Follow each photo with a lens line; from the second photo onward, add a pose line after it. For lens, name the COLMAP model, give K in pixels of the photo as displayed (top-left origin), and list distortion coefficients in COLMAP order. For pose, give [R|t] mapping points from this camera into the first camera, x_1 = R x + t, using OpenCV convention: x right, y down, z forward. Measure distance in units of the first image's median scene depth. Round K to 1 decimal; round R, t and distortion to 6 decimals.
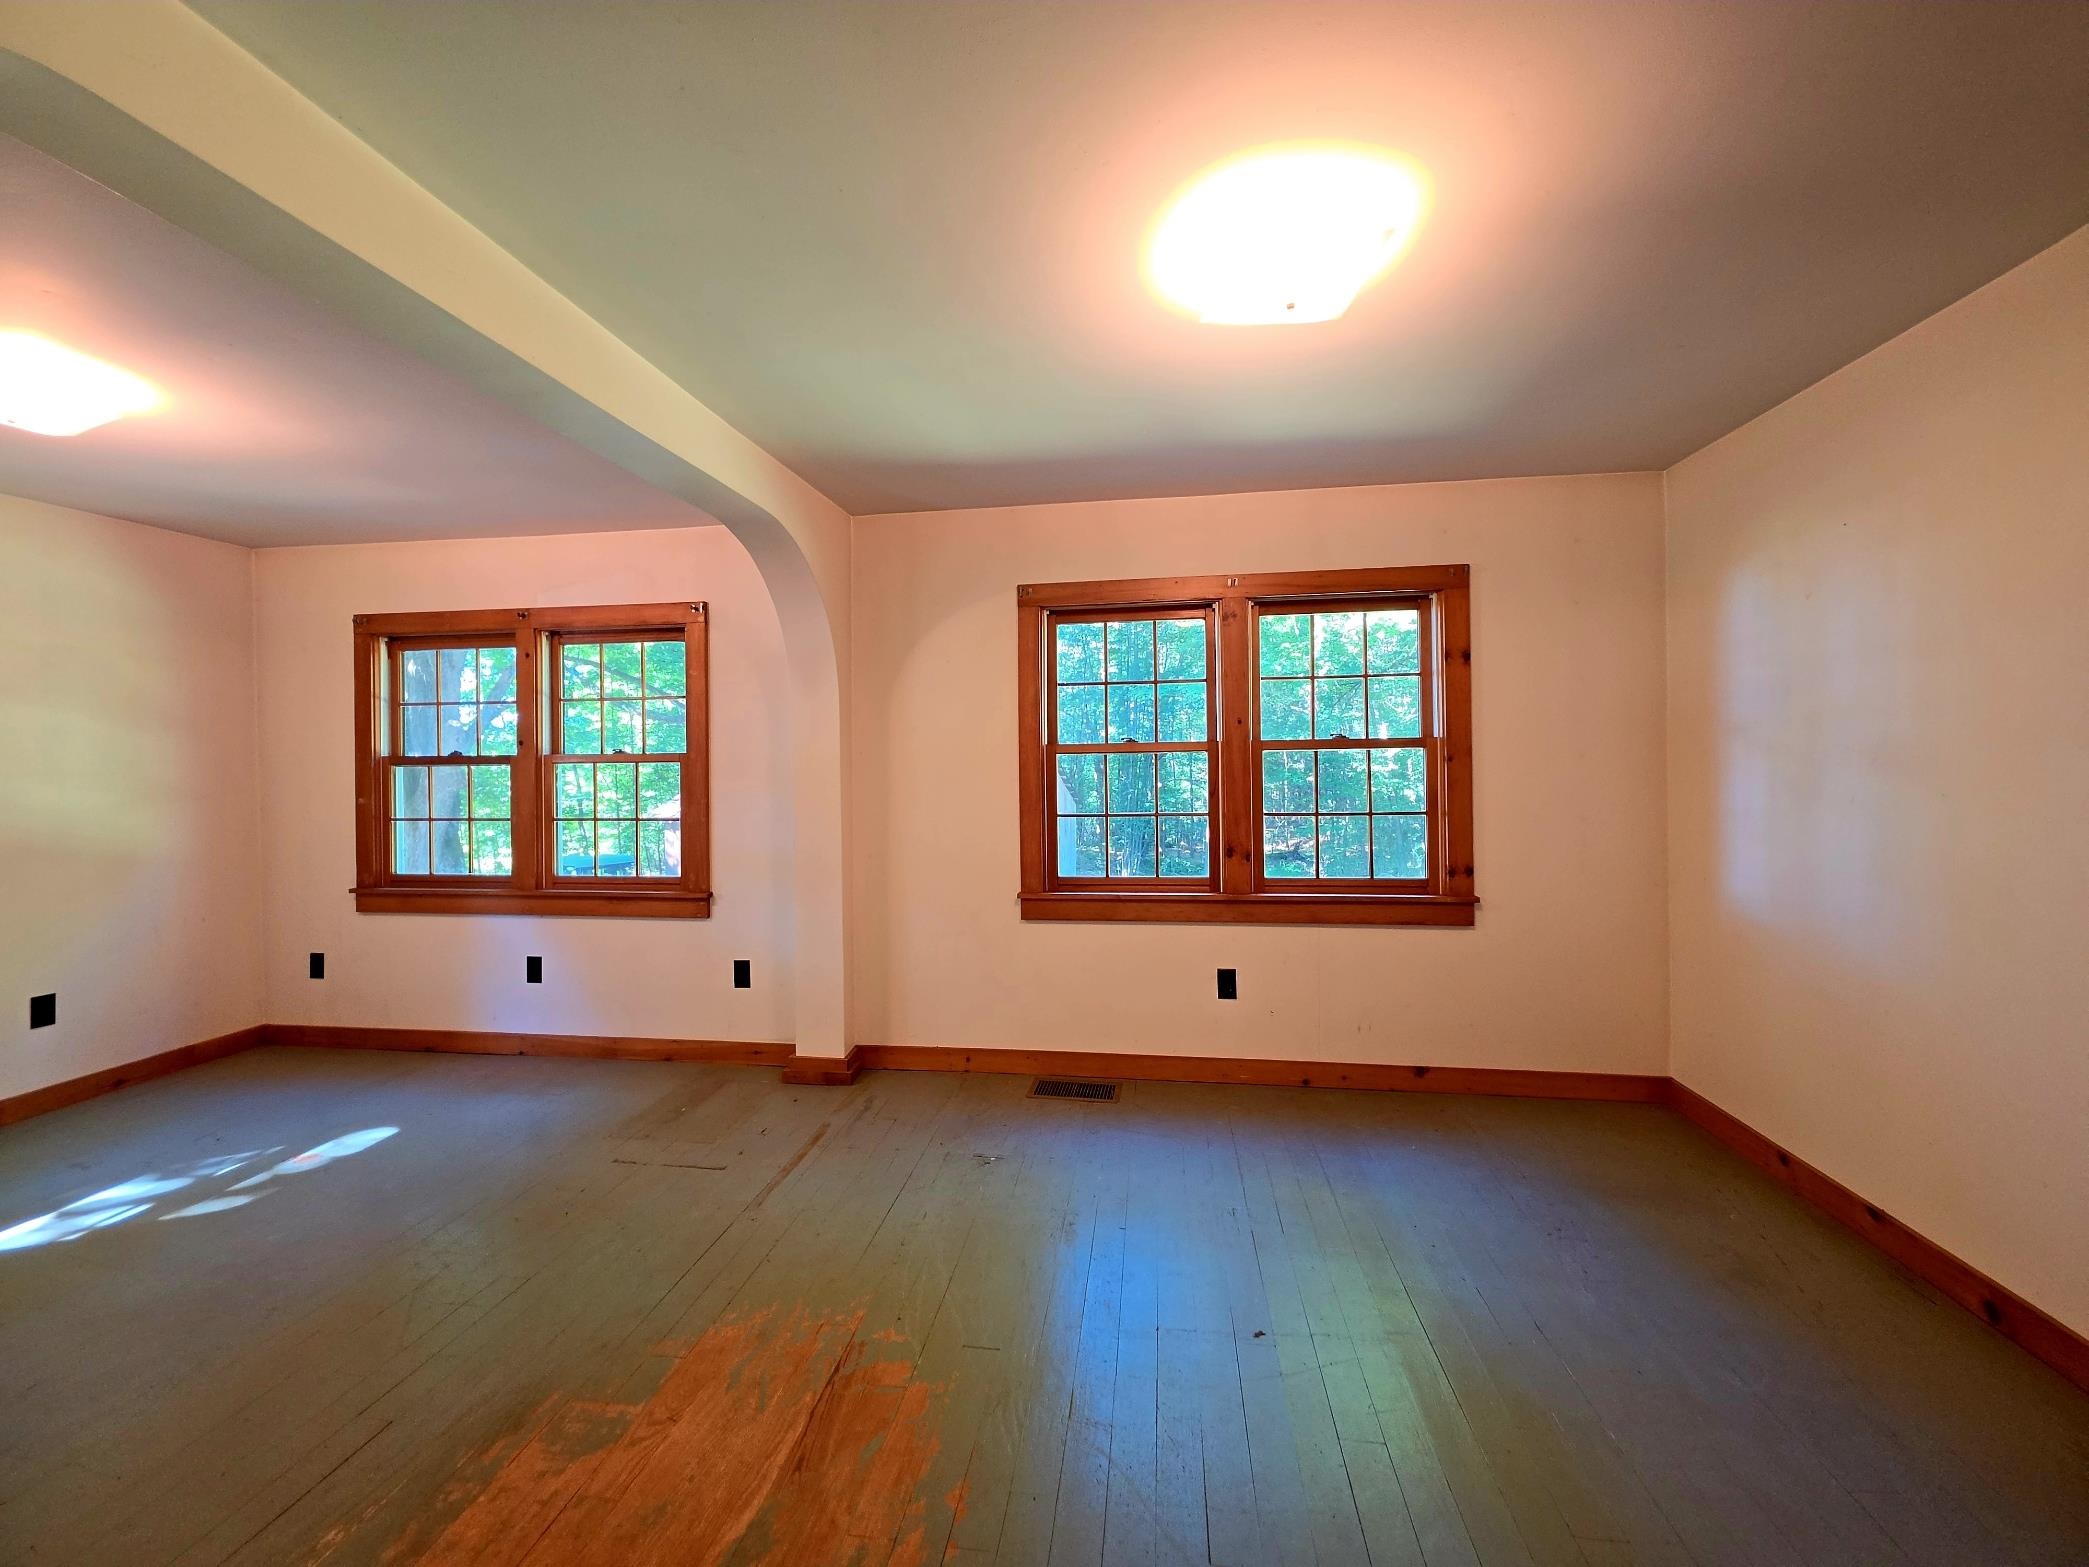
lens RADIAL K [[828.8, 0, 1039.1], [0, 828.8, 771.0], [0, 0, 1]] dist [0.009695, -0.003884]
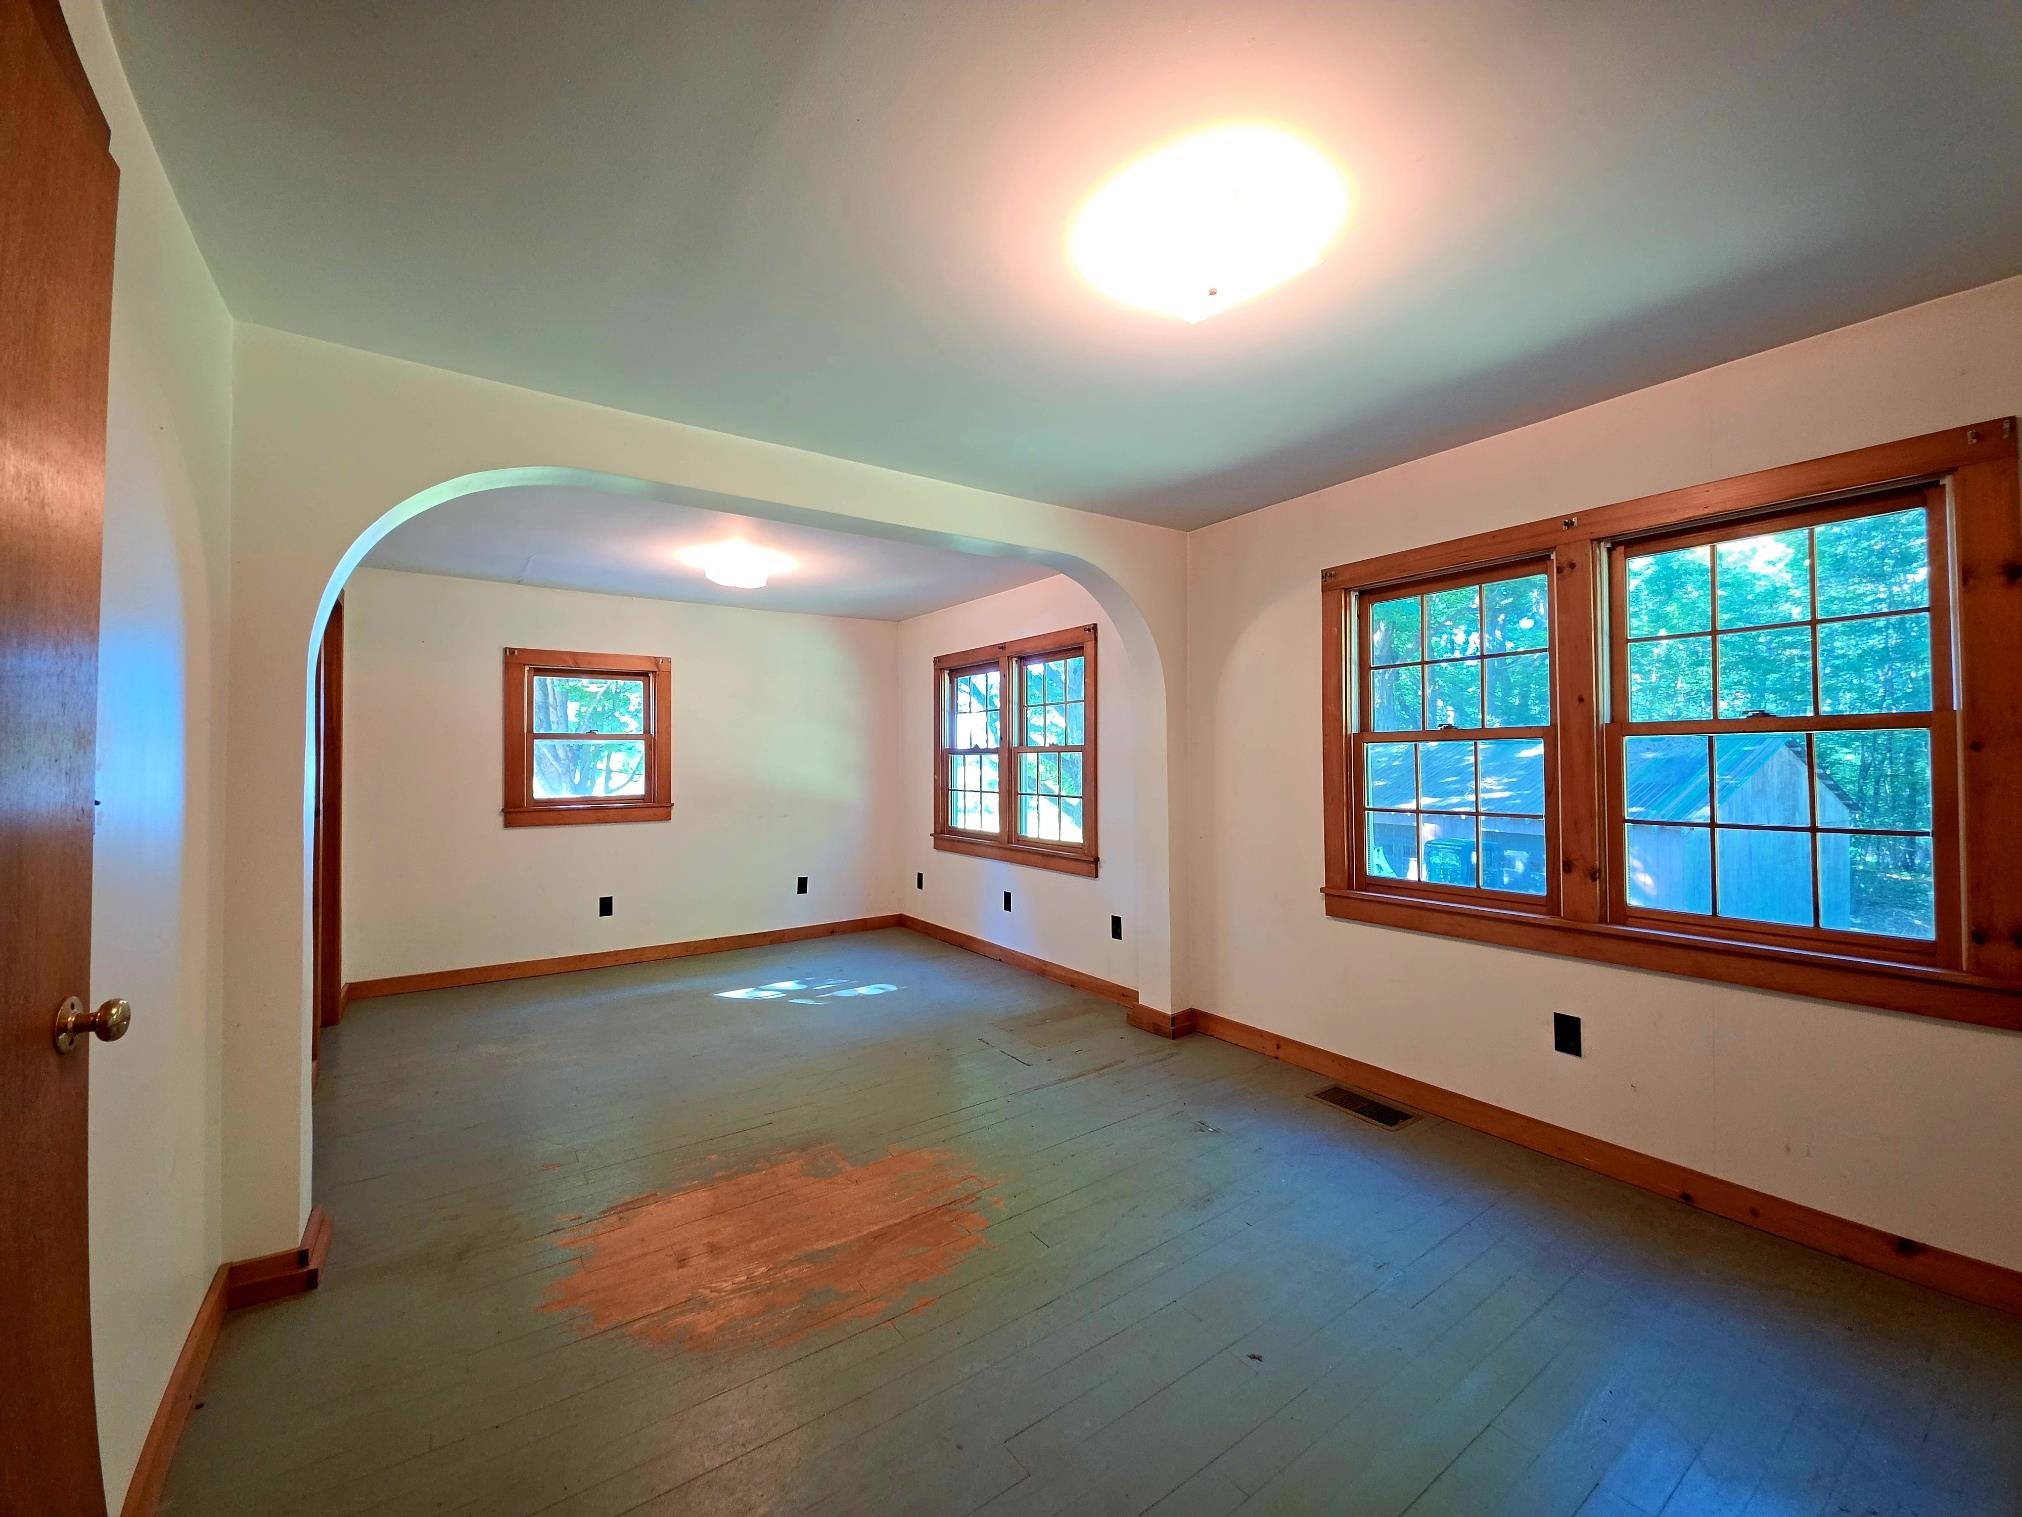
lens RADIAL K [[802.3, 0, 1005.5], [0, 802.3, 749.4], [0, 0, 1]] dist [0.009695, -0.003884]
pose [[0.685619, -0.003528, -0.727952, 0.406431], [-0.002022, 0.999975, -0.006750, -0.006873], [0.727958, 0.006100, 0.685595, 0.084419]]
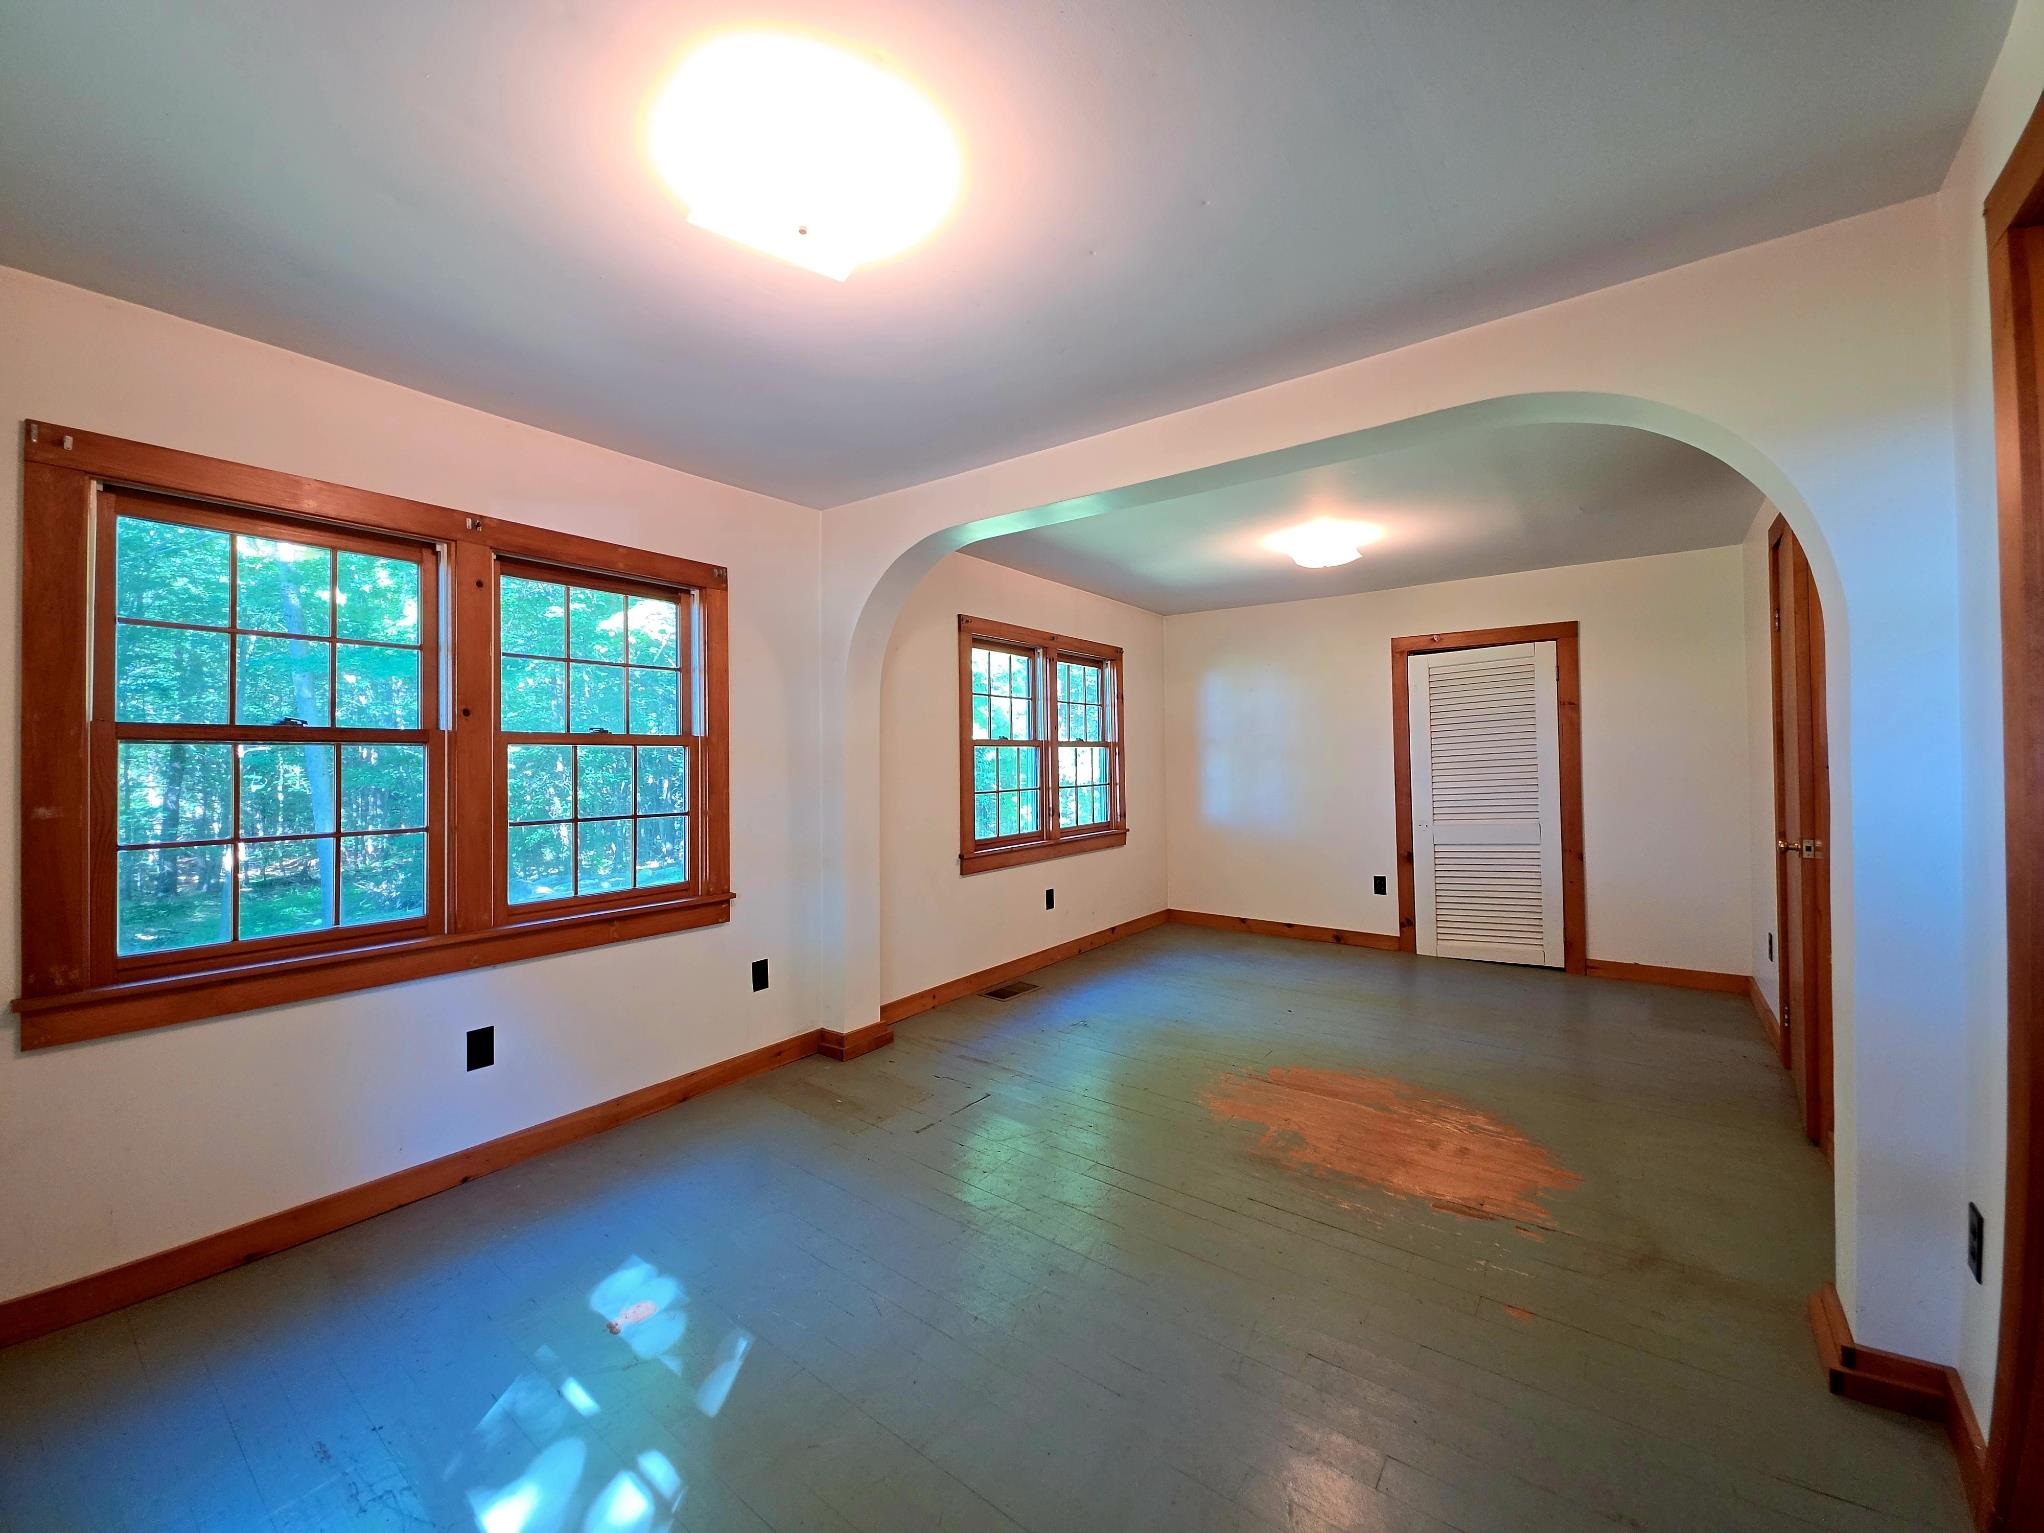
lens RADIAL K [[811.0, 0, 1023.2], [0, 811.0, 755.5], [0, 0, 1]] dist [0.009695, -0.003884]
pose [[0.472587, 0.010757, 0.881218, -1.086393], [0.003510, 0.999895, -0.014088, 0.012473], [-0.881277, 0.009751, 0.472500, 0.325615]]
